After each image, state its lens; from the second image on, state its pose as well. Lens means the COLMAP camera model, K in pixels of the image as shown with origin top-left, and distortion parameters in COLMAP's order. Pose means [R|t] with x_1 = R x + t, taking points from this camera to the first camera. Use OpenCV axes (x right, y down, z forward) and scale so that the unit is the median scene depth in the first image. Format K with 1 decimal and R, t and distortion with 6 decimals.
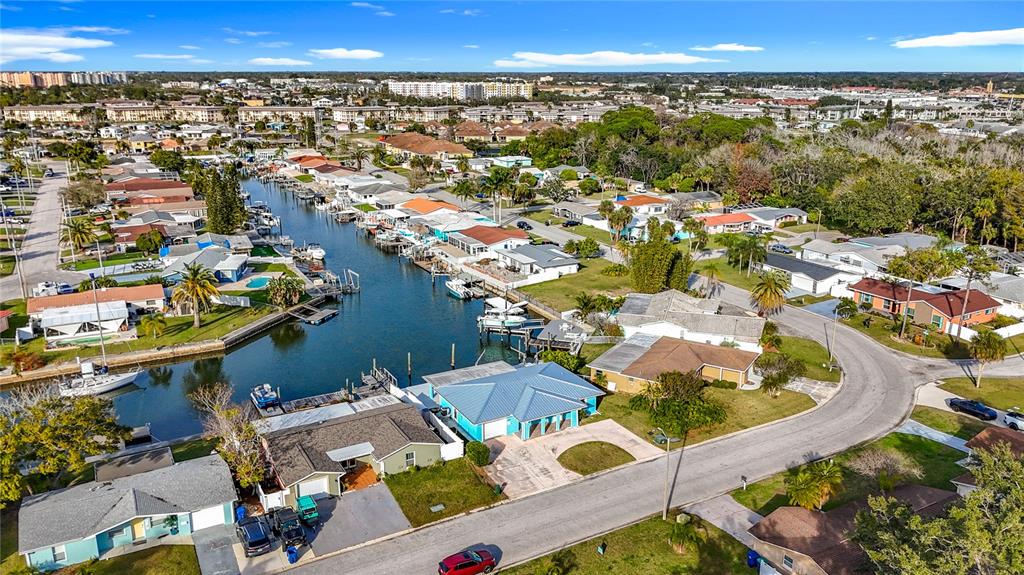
lens RADIAL K [[771.3, 0, 512.0], [0, 771.3, 287.5], [0, 0, 1]] dist [0.077387, -0.094207]
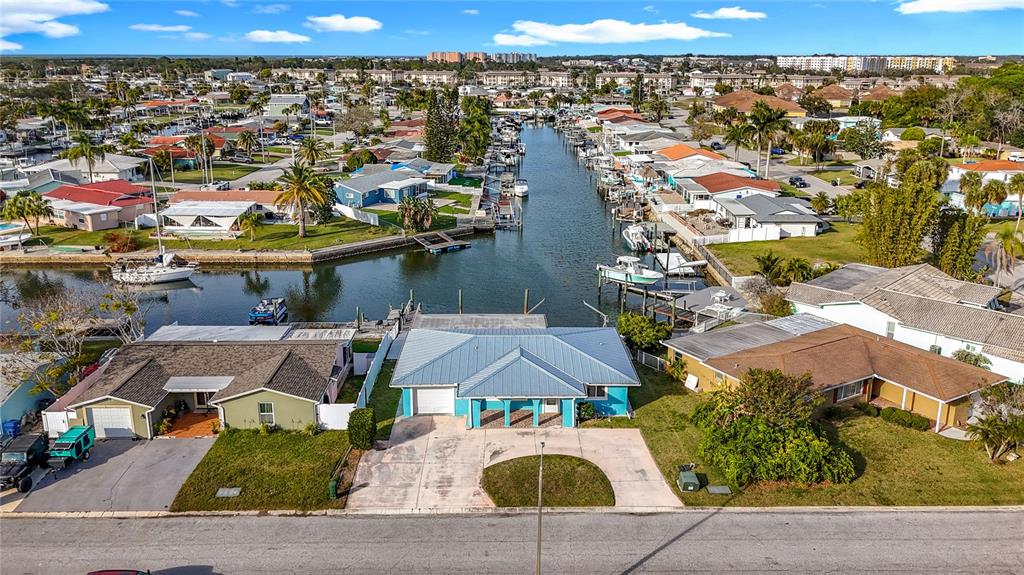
lens RADIAL K [[779.8, 0, 512.0], [0, 779.8, 287.5], [0, 0, 1]] dist [0.066545, -0.115801]
pose [[0.879617, 0.135892, -0.455859, 0.234404], [-0.129455, 0.990541, 0.045487, 0.039405], [0.457729, 0.019002, 0.888889, 0.340078]]
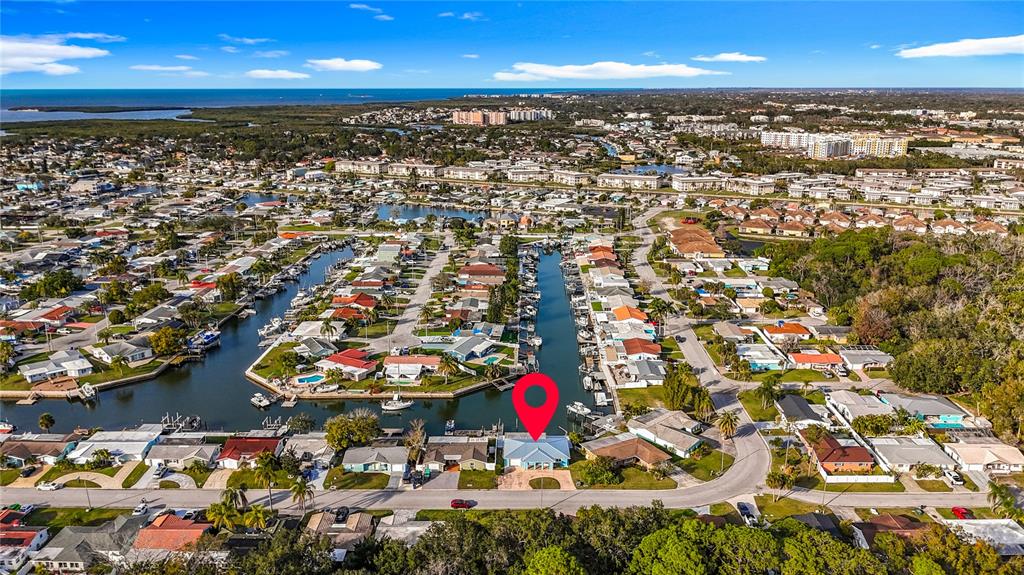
lens RADIAL K [[779.8, 0, 512.0], [0, 779.8, 287.5], [0, 0, 1]] dist [0.066545, -0.115801]
pose [[0.869434, 0.124167, -0.478192, 0.775861], [-0.130964, 0.991200, 0.019261, -0.289565], [0.476375, 0.045879, 0.878044, -0.832521]]
